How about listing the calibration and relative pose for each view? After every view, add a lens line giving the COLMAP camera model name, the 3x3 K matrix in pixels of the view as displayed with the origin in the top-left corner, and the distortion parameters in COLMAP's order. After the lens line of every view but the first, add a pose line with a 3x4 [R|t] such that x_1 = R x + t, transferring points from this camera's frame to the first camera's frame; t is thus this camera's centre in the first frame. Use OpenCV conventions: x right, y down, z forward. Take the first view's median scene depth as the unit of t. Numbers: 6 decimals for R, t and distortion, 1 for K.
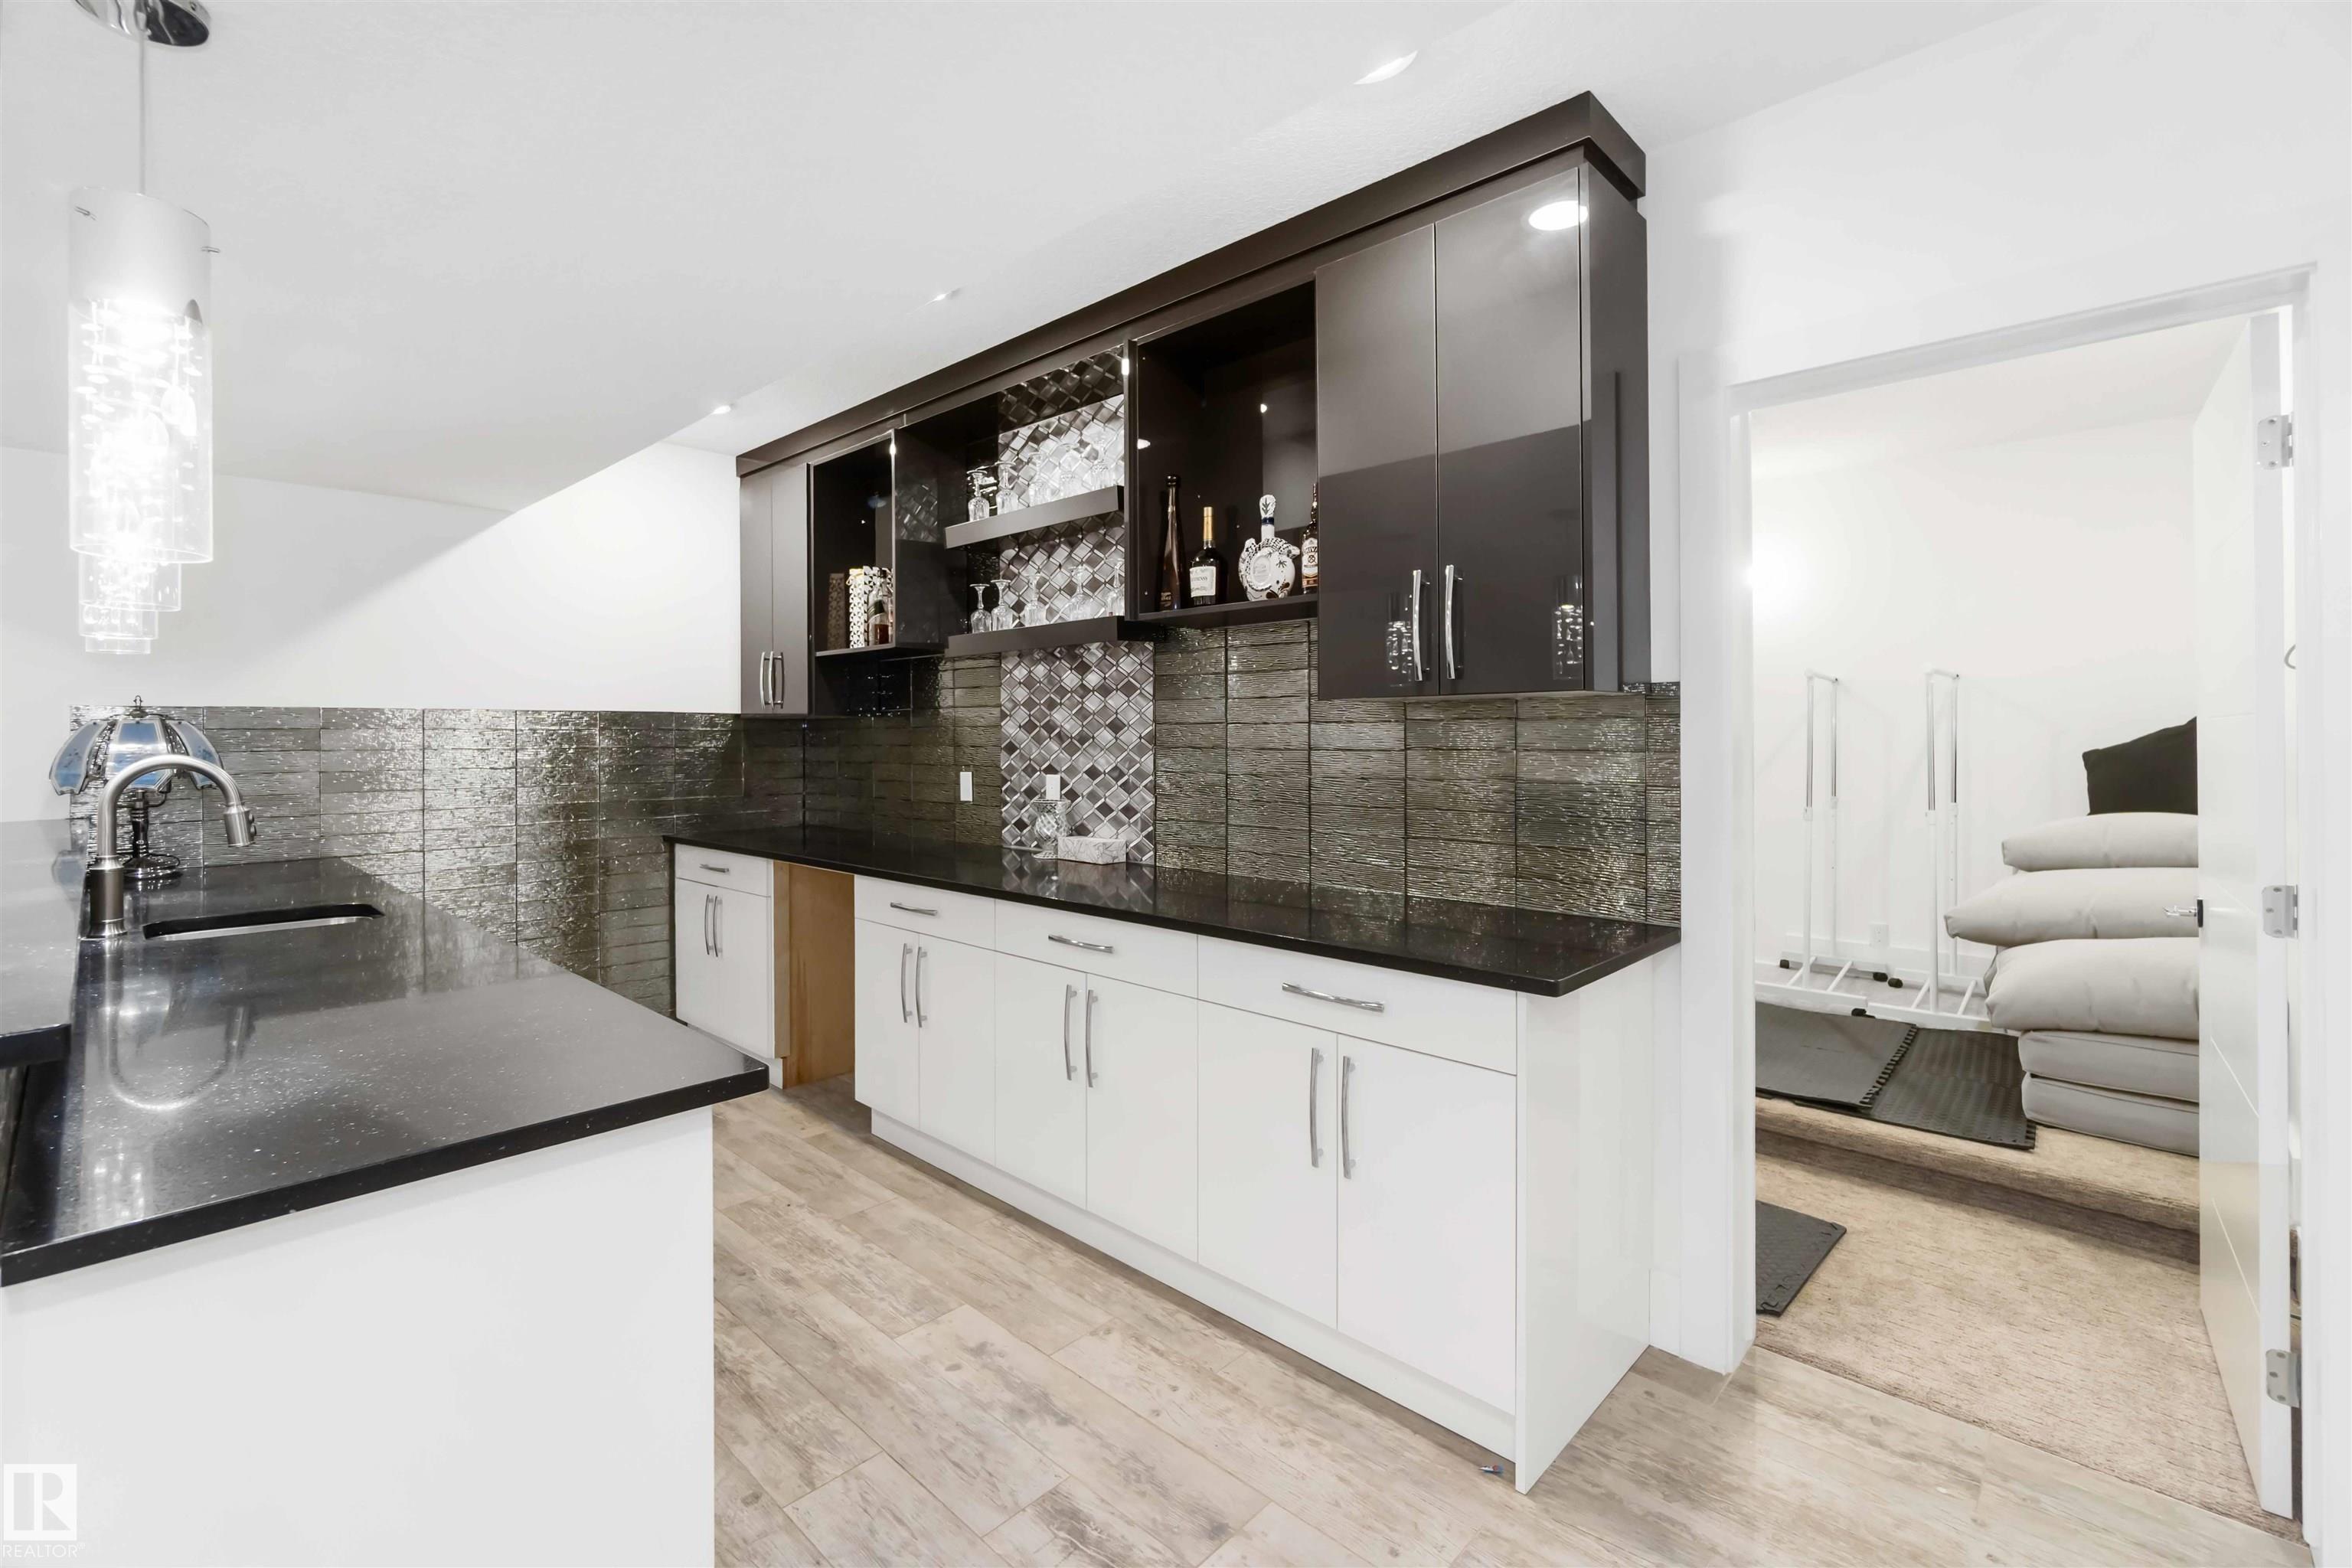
lens RADIAL K [[1023.4, 0, 1173.8], [0, 1023.4, 731.2], [0, 0, 1]] dist [0.002075, 0.000222]
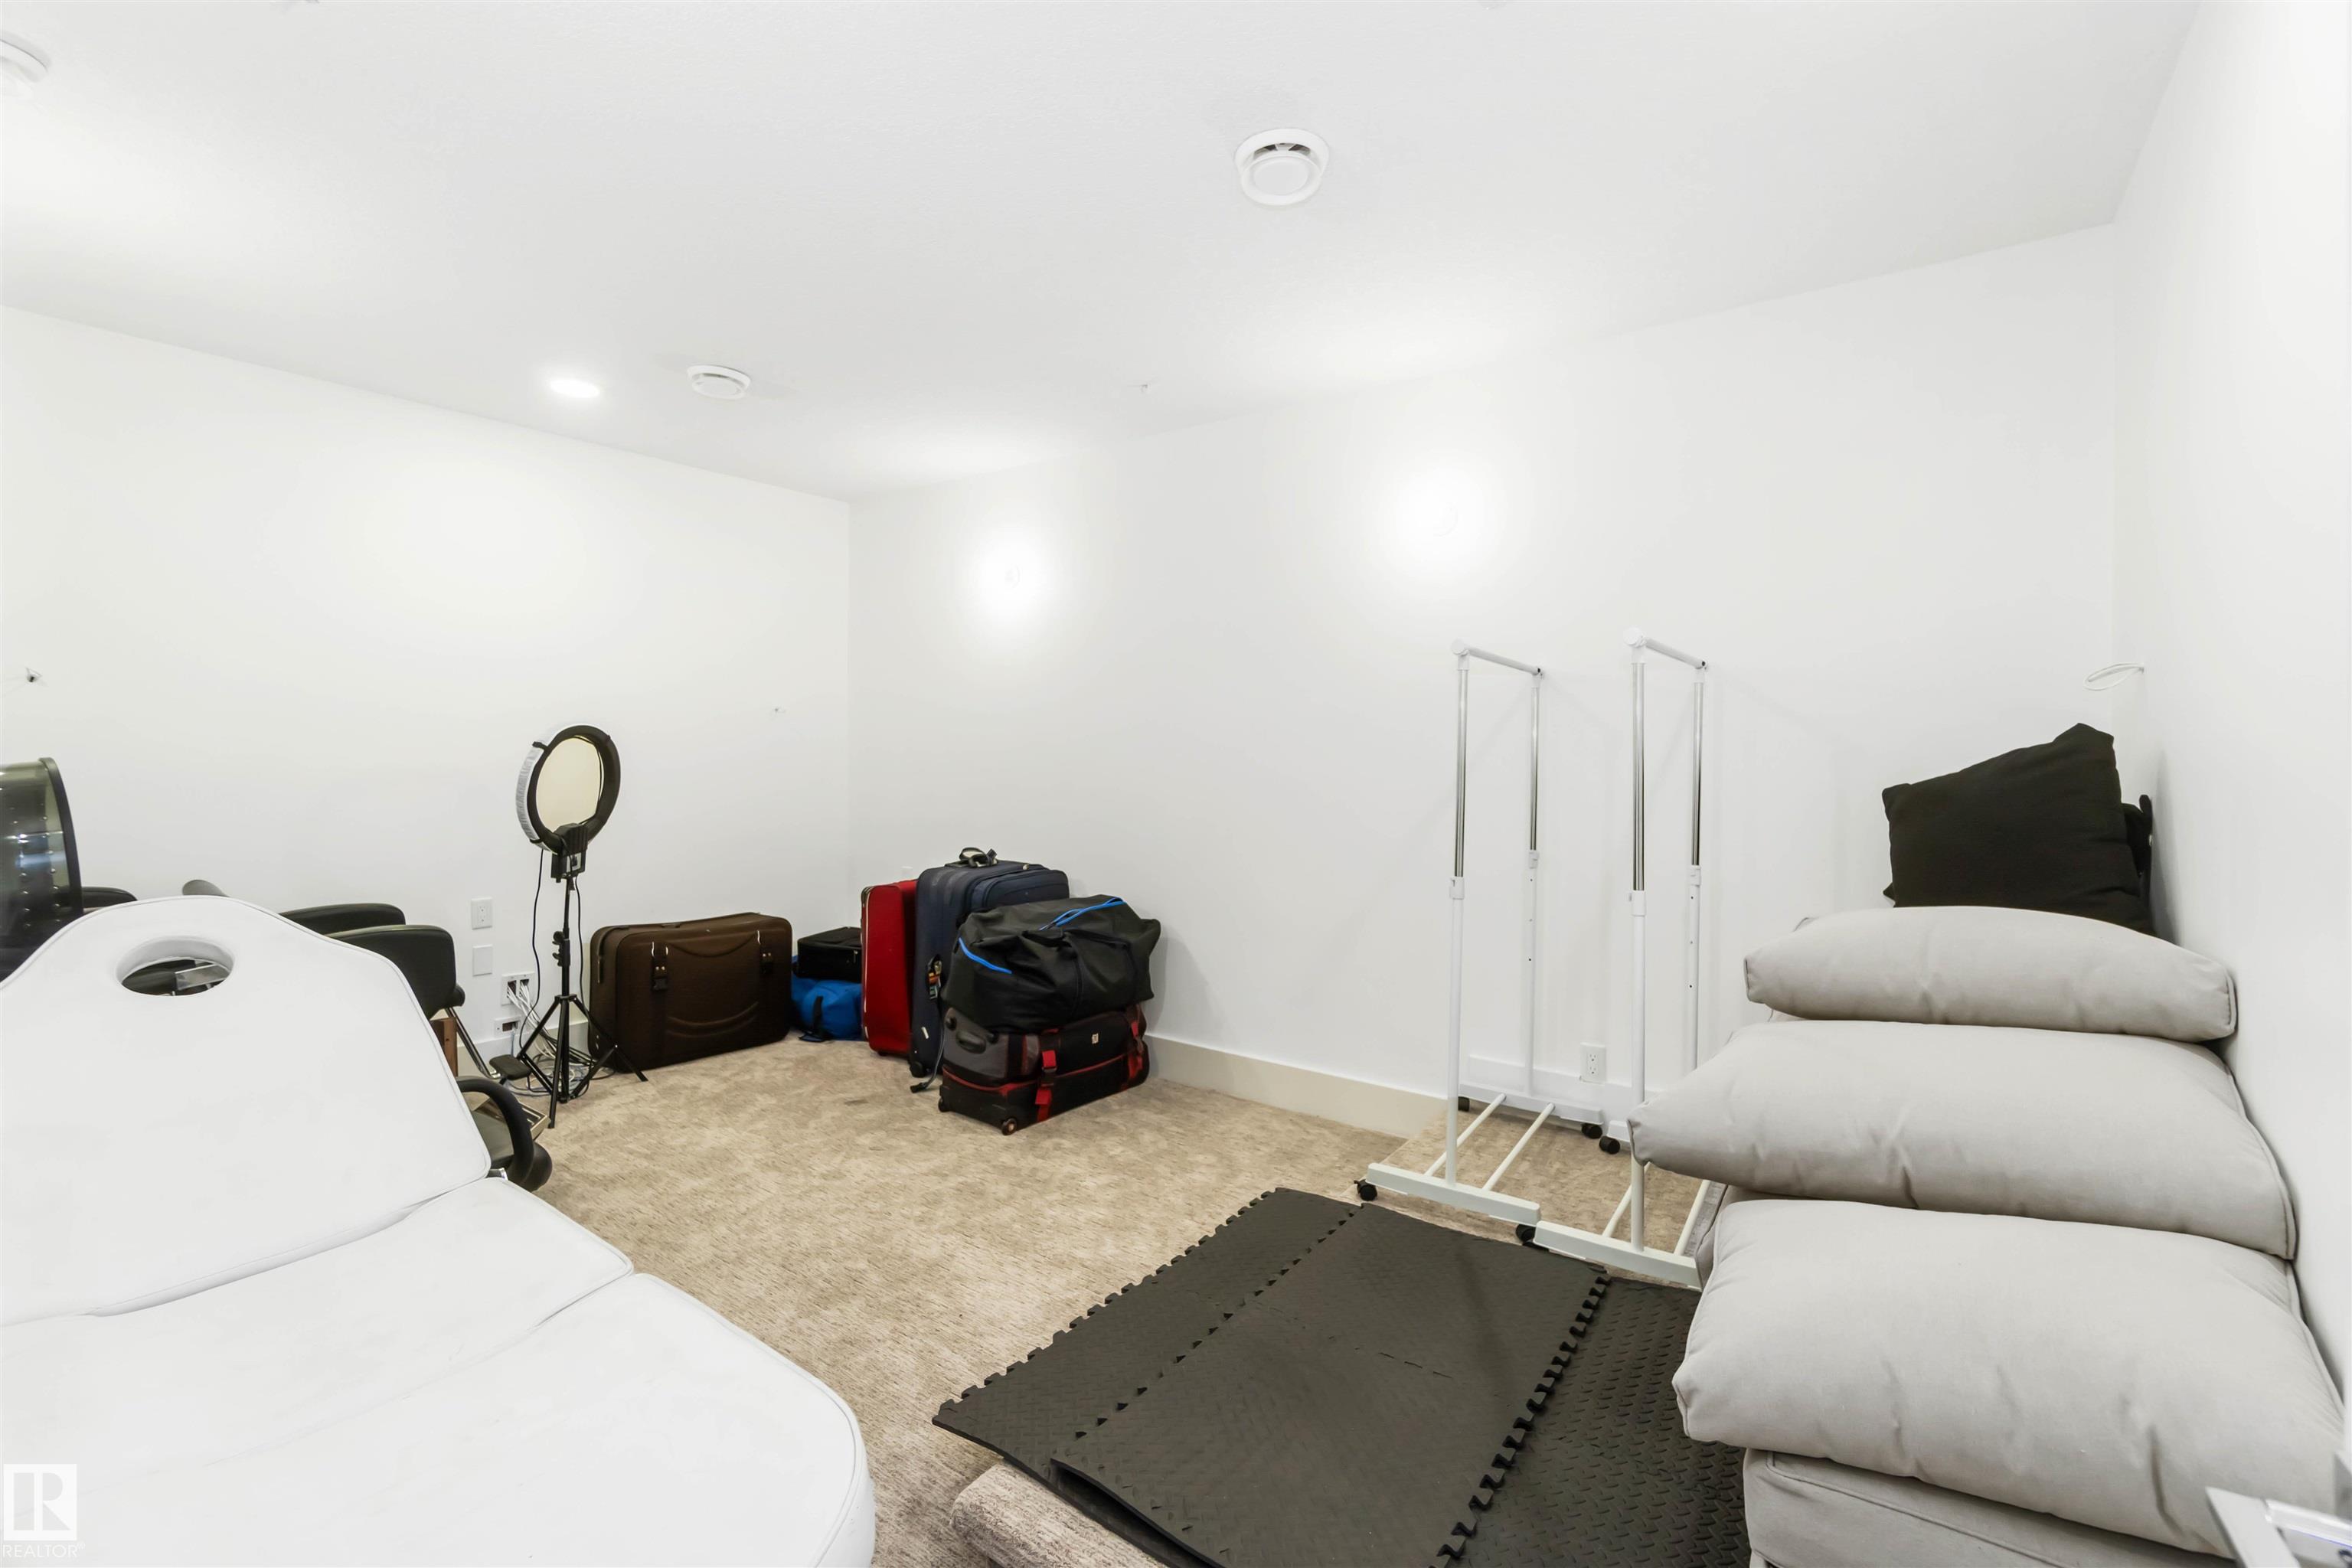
lens RADIAL K [[1009.8, 0, 1172.0], [0, 1009.8, 756.6], [0, 0, 1]] dist [-0.003471, -0.000069]
pose [[0.993006, 0.007048, 0.117857, 0.295321], [-0.007852, 0.999949, 0.006355, 0.001563], [-0.117806, -0.007236, 0.993010, 0.338316]]
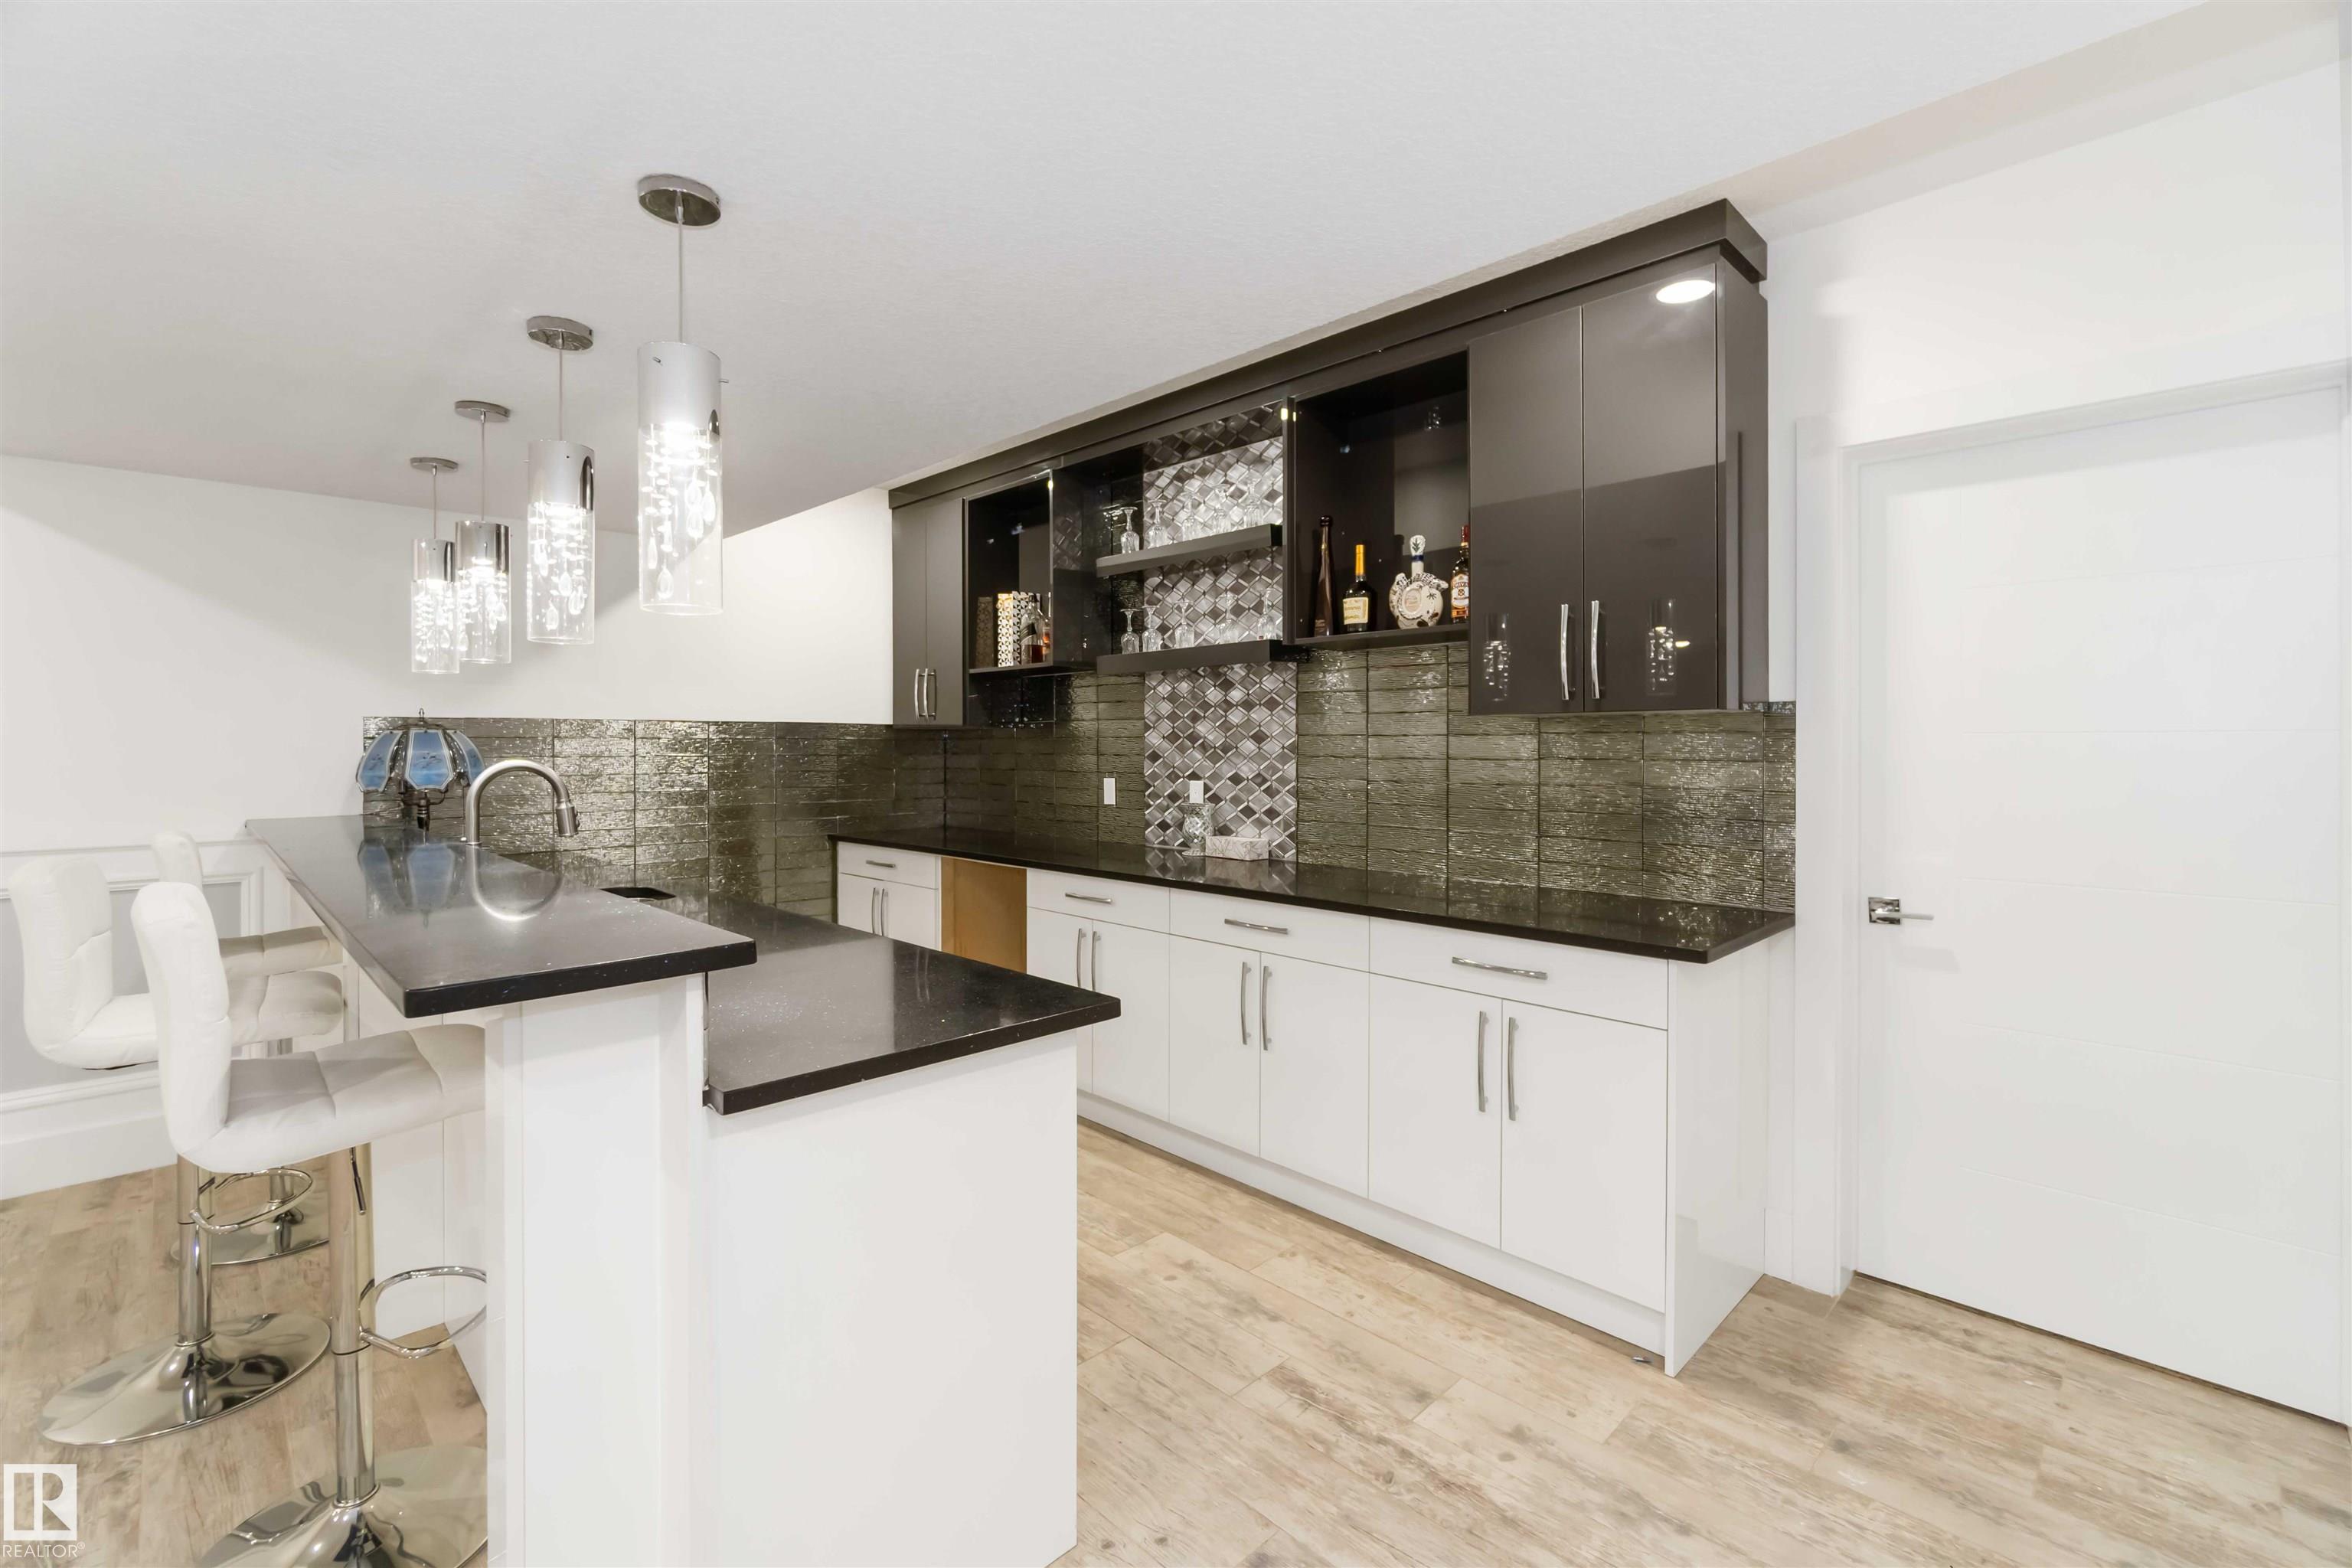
lens RADIAL K [[1018.2, 0, 1183.5], [0, 1018.2, 746.5], [0, 0, 1]] dist [0.004355, 0.000490]
pose [[0.999591, 0.003688, -0.028361, -0.144852], [-0.003536, 0.999979, 0.005428, -0.000955], [0.028381, -0.005325, 0.999583, -0.152226]]
